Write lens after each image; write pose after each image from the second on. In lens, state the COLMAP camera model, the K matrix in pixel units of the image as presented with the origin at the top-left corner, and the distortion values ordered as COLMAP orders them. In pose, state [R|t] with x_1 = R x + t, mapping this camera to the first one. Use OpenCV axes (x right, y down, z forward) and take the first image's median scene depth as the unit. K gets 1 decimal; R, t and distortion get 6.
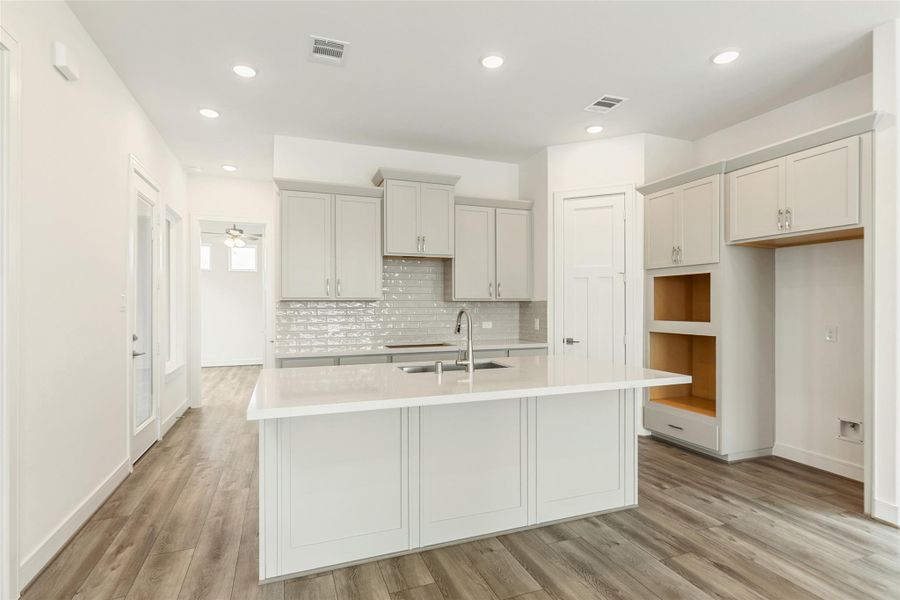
lens RADIAL K [[436.4, 0, 461.0], [0, 436.4, 305.0], [0, 0, 1]] dist [-0.003923, 0.001702]
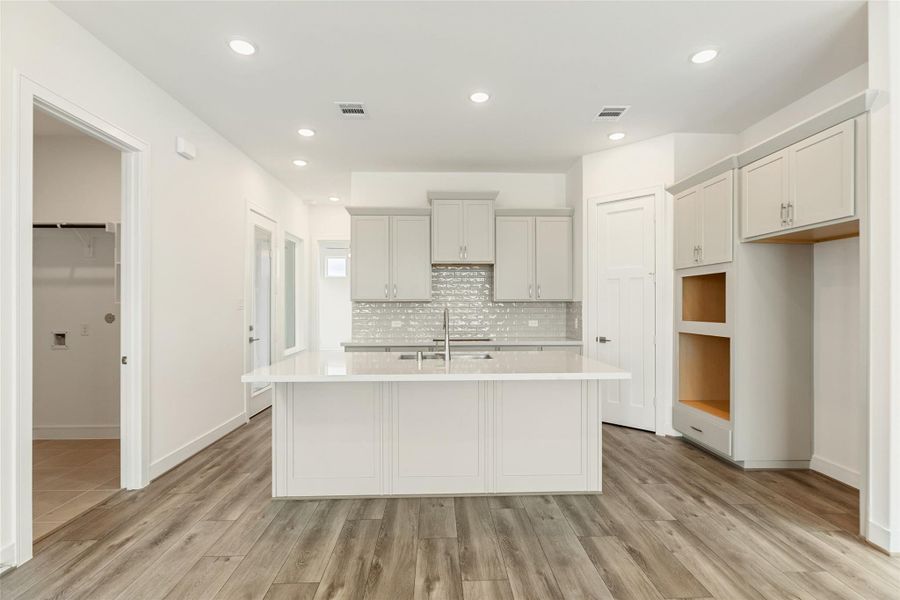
lens RADIAL K [[411.1, 0, 465.1], [0, 411.1, 304.6], [0, 0, 1]] dist [-0.005742, 0.002622]
pose [[0.950060, -0.000531, -0.312067, 0.317386], [0.000336, 1.000000, -0.000680, -0.000863], [0.312067, 0.000541, 0.950060, -0.049319]]
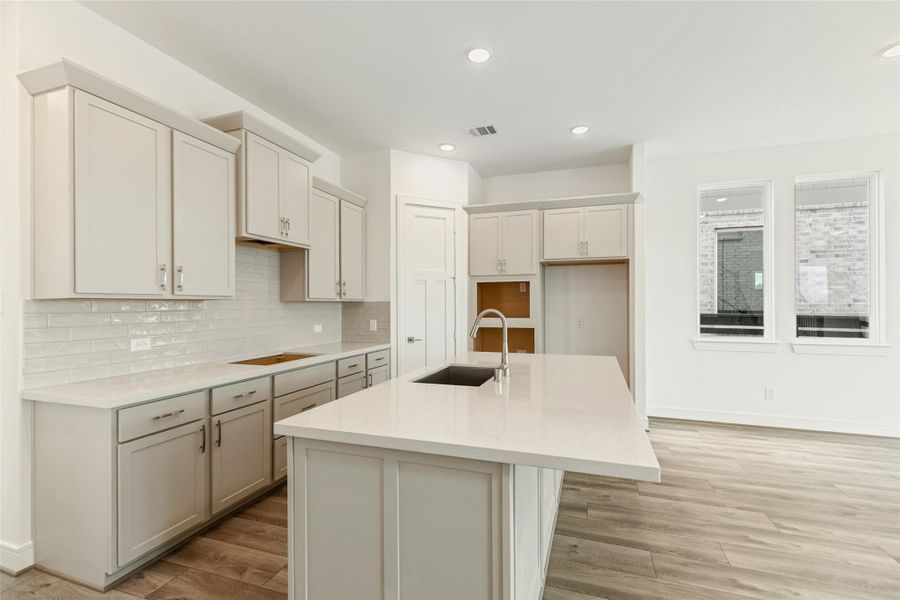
lens RADIAL K [[396.4, 0, 447.6], [0, 396.4, 302.9], [0, 0, 1]] dist [0.005130, -0.000455]
pose [[0.663577, 0.002004, 0.748105, -0.532000], [0.003109, 0.999980, -0.005436, -0.001092], [-0.748102, 0.005934, 0.663558, 0.389594]]
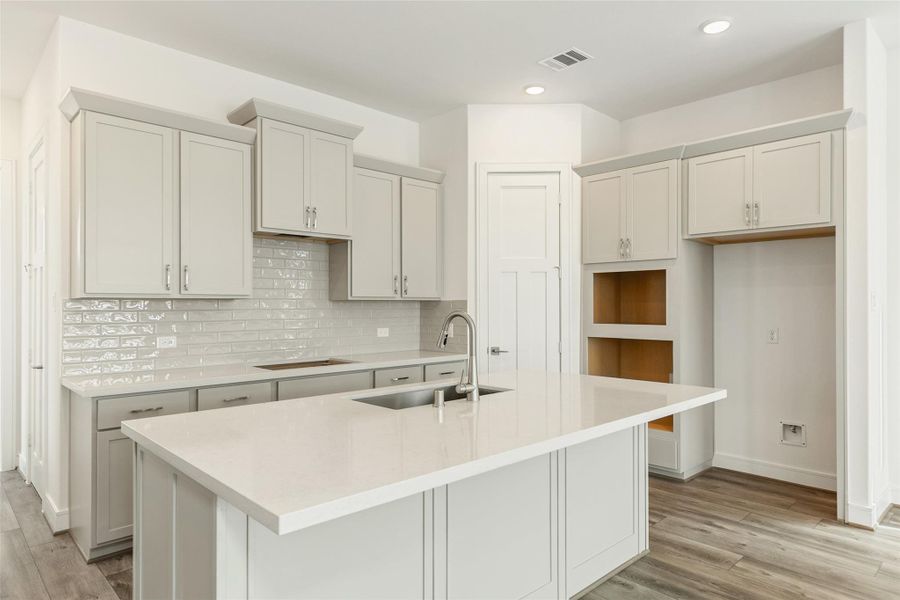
lens RADIAL K [[529.8, 0, 451.8], [0, 529.8, 302.4], [0, 0, 1]] dist [0.005901, 0.001421]
pose [[0.927180, 0.001919, 0.374610, -0.247356], [0.000101, 0.999986, -0.005373, -0.000664], [-0.374615, 0.005020, 0.927167, 0.166025]]
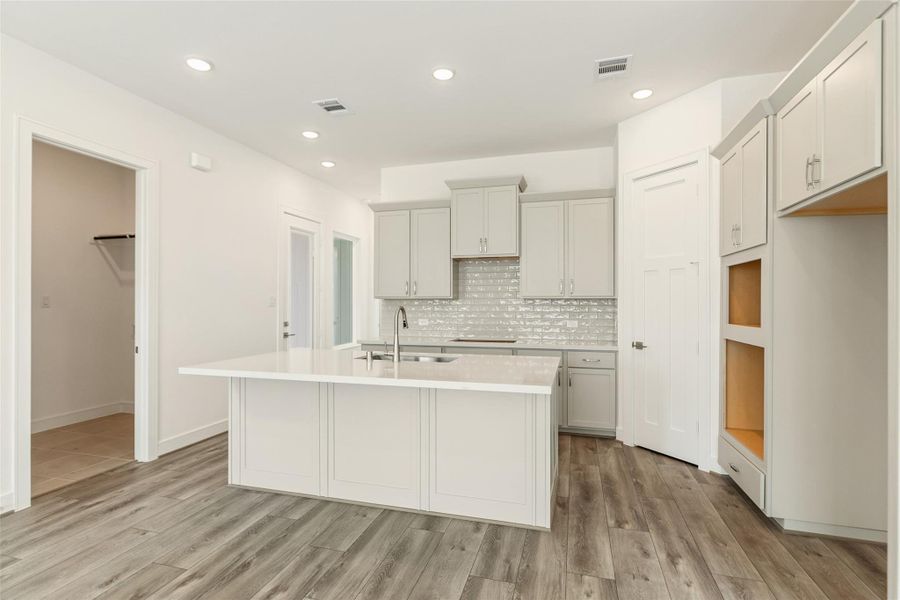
lens RADIAL K [[436.4, 0, 466.9], [0, 436.4, 301.9], [0, 0, 1]] dist [-0.003923, 0.001702]
pose [[0.807476, 0.000353, -0.589900, 0.625672], [-0.000314, 1.000000, 0.000170, -0.002531], [0.589900, 0.000048, 0.807476, 0.146903]]
